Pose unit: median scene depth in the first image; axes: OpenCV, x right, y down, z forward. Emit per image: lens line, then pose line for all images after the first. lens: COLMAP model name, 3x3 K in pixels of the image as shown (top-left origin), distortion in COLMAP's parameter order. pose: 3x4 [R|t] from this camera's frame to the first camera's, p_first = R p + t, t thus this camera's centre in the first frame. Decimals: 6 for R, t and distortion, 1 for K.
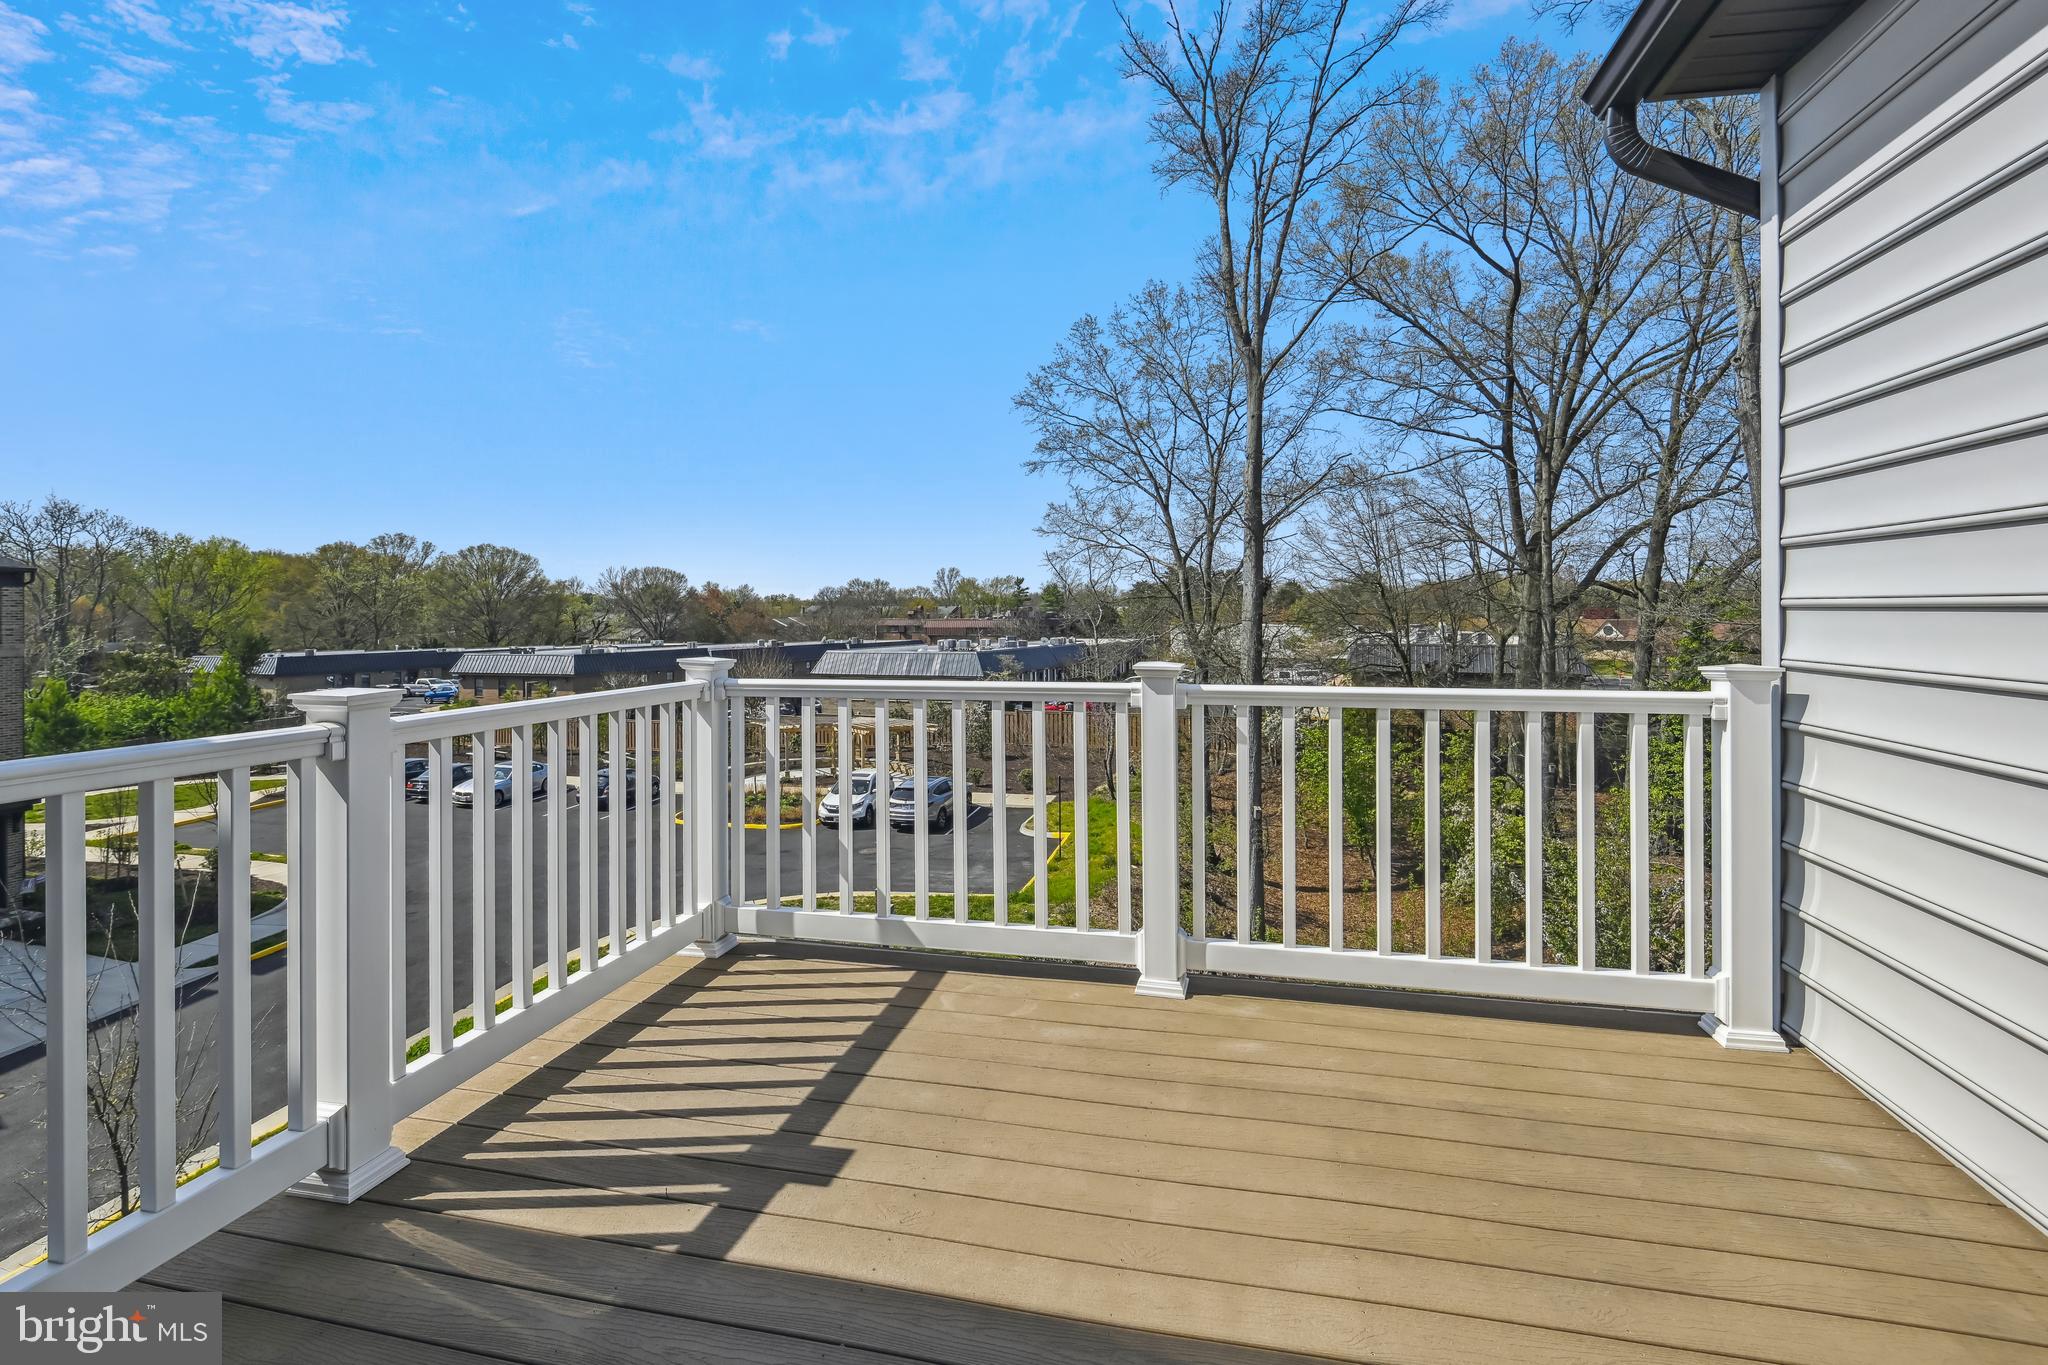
lens RADIAL K [[980.1, 0, 1032.0], [0, 980.1, 610.2], [0, 0, 1]] dist [-0.005677, -0.003029]
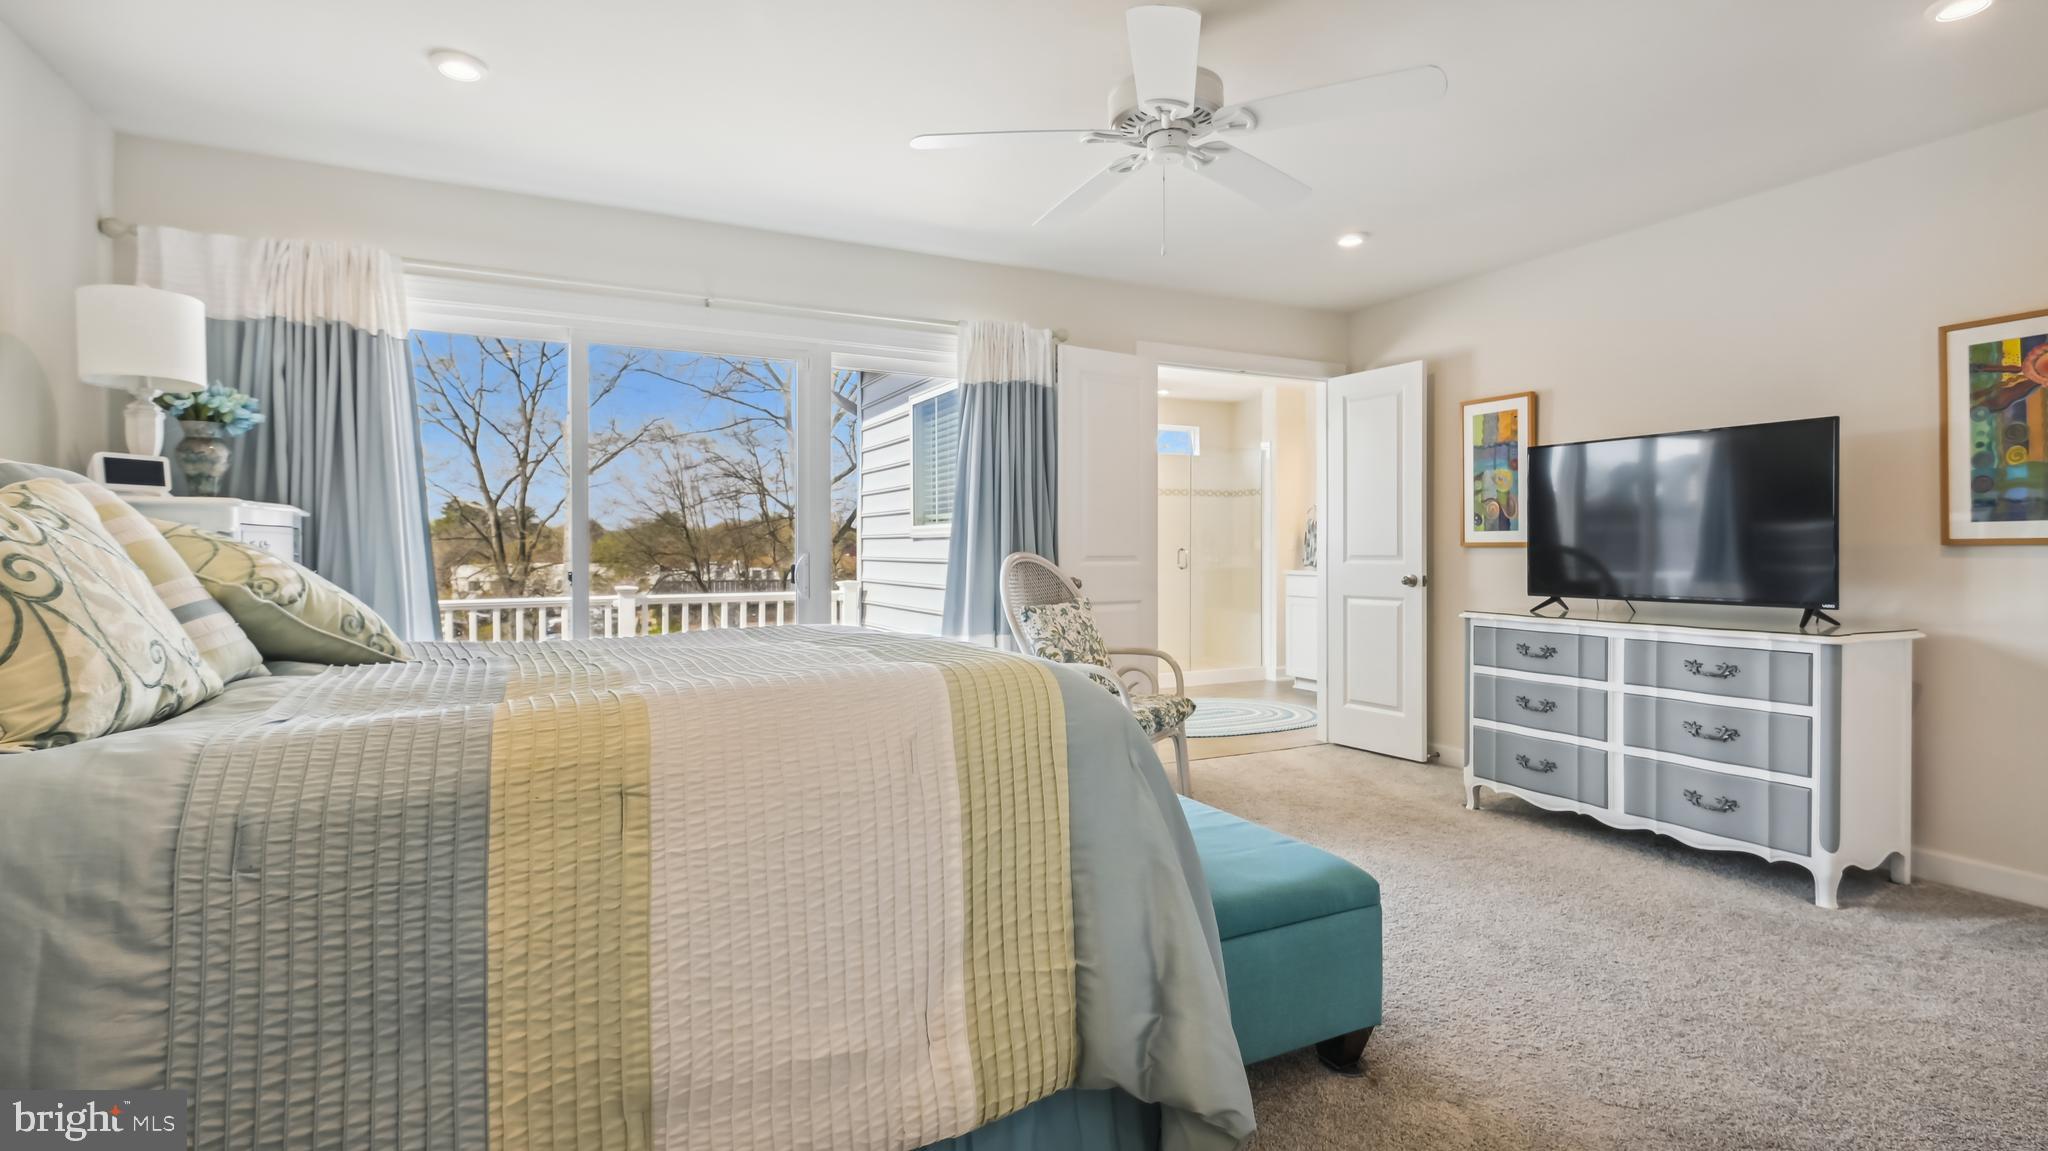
lens RADIAL K [[985.2, 0, 1017.7], [0, 985.2, 557.8], [0, 0, 1]] dist [0.005110, -0.000600]
pose [[0.779965, -0.005478, 0.625799, -0.064142], [-0.001066, 0.999949, 0.010082, -0.003739], [-0.625822, -0.008531, 0.779919, -0.145221]]
